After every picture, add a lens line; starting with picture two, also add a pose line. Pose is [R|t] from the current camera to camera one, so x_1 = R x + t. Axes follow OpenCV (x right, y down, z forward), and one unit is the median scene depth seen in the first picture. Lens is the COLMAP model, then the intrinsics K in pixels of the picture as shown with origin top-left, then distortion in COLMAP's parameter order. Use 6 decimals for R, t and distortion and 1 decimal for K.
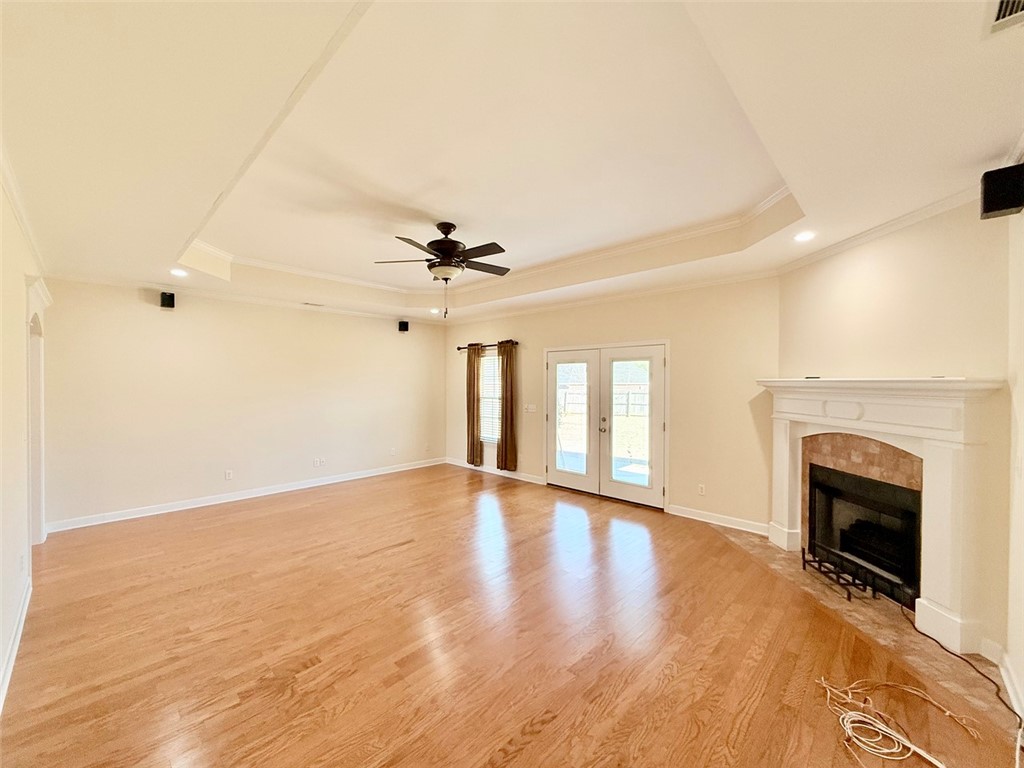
lens RADIAL K [[407.0, 0, 511.4], [0, 407.0, 384.6], [0, 0, 1]] dist [-0.000951, 0.000088]
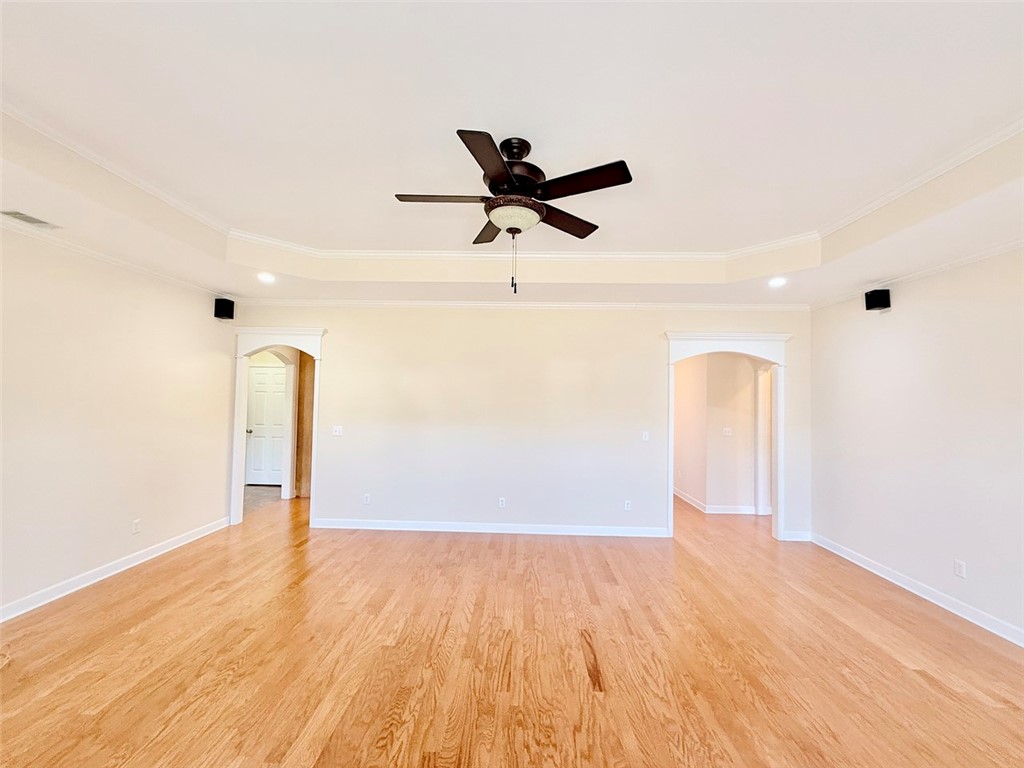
lens RADIAL K [[407.0, 0, 511.4], [0, 407.0, 384.6], [0, 0, 1]] dist [-0.000951, 0.000088]
pose [[-0.742641, -0.039859, -0.668503, 0.183349], [-0.023753, 0.999167, -0.033187, -0.005463], [0.669269, -0.008768, -0.742969, 1.056357]]
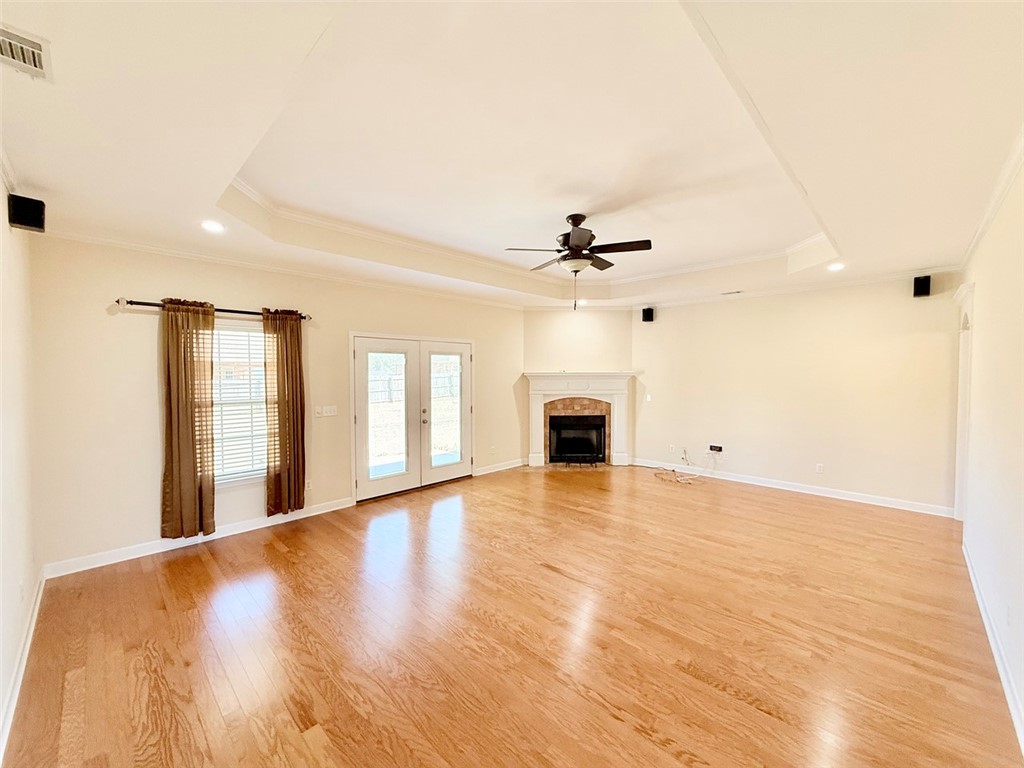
lens RADIAL K [[407.0, 0, 511.4], [0, 407.0, 384.6], [0, 0, 1]] dist [-0.000951, 0.000088]
pose [[0.010627, -0.033256, 0.999390, -0.847617], [0.008061, 0.999417, 0.033171, -0.013162], [-0.999911, 0.007704, 0.010889, 0.834237]]
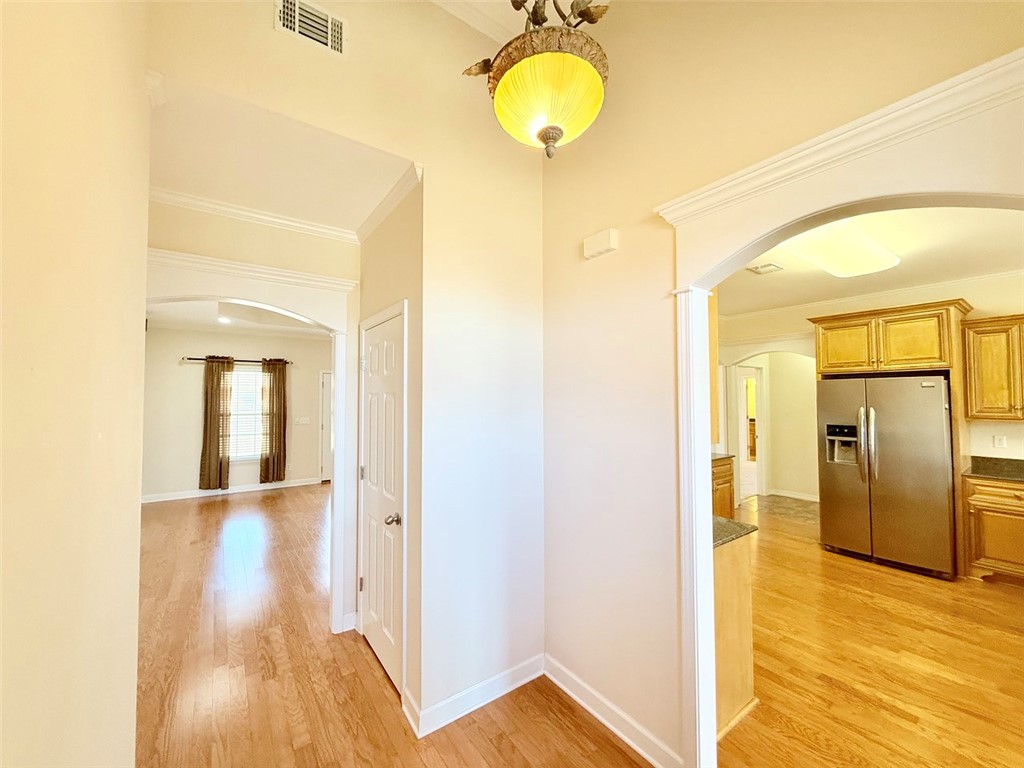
lens RADIAL K [[407.0, 0, 511.4], [0, 407.0, 384.6], [0, 0, 1]] dist [-0.000951, 0.000088]
pose [[0.189023, 0.027678, 0.981582, -1.218874], [0.006509, 0.999545, -0.029438, -0.008258], [-0.981951, 0.011953, 0.188757, 0.260881]]
